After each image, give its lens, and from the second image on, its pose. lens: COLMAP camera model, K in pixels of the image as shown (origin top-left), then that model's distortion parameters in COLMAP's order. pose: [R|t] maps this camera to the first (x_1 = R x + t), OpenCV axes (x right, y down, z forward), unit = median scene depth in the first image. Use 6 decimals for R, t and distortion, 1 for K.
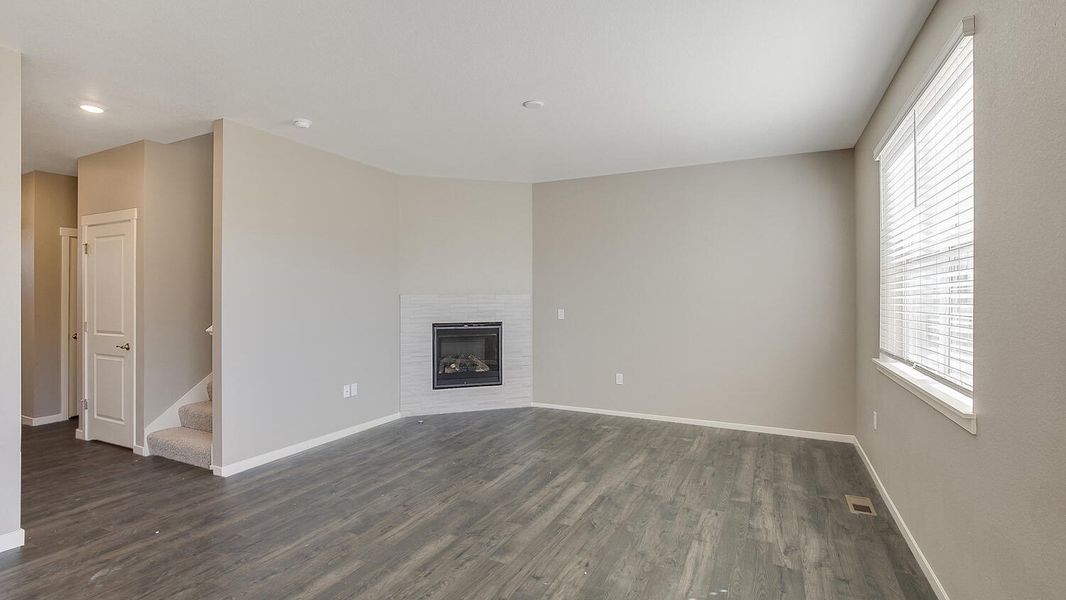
lens RADIAL K [[481.3, 0, 540.7], [0, 481.3, 294.4], [0, 0, 1]] dist [-0.006522, 0.000802]
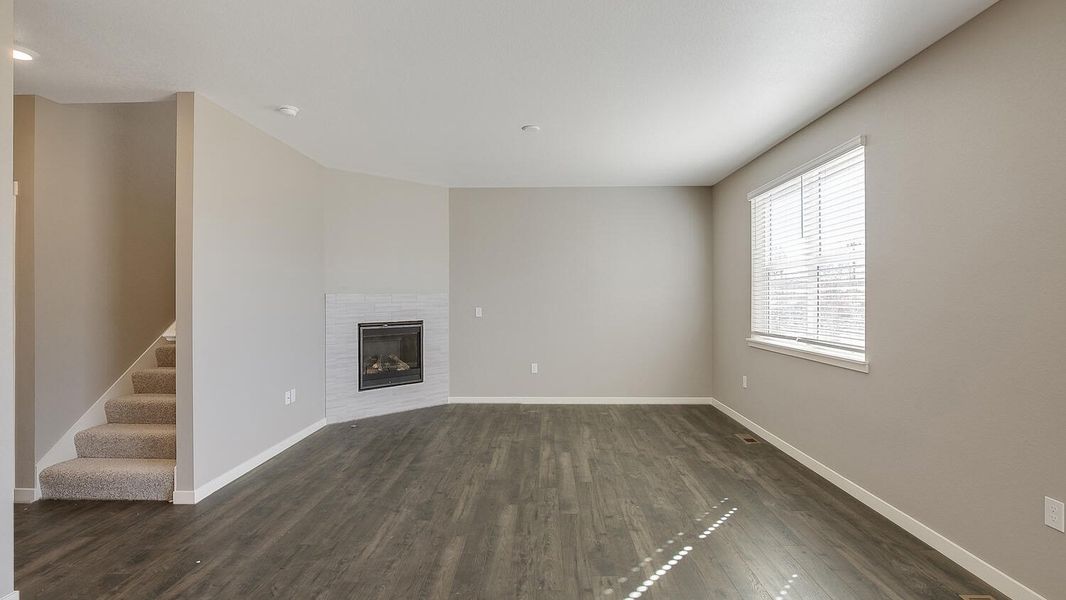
lens RADIAL K [[490.6, 0, 536.0], [0, 490.6, 295.1], [0, 0, 1]] dist [-0.013686, -0.001817]
pose [[0.906869, -0.001876, 0.421409, -0.493658], [-0.001722, 0.999965, 0.008157, -0.009093], [-0.421409, -0.008123, 0.906834, -0.067594]]
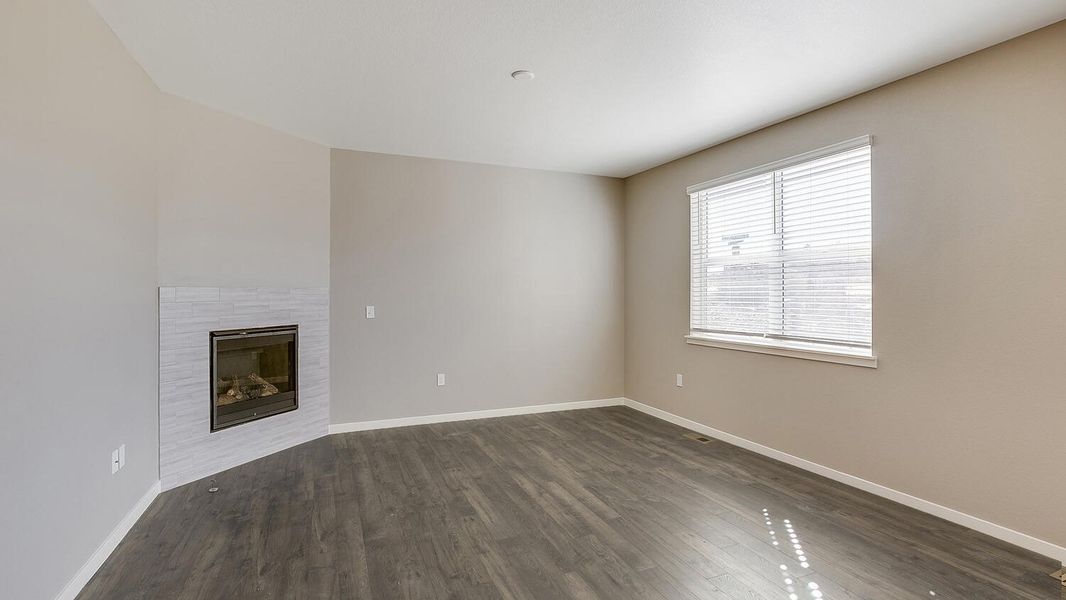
lens RADIAL K [[490.6, 0, 533.9], [0, 490.6, 300.1], [0, 0, 1]] dist [-0.013686, -0.001817]
pose [[0.644949, -0.009483, 0.764167, -0.694064], [-0.007547, 0.999795, 0.018776, 0.002965], [-0.764188, -0.017877, 0.644745, 0.395806]]
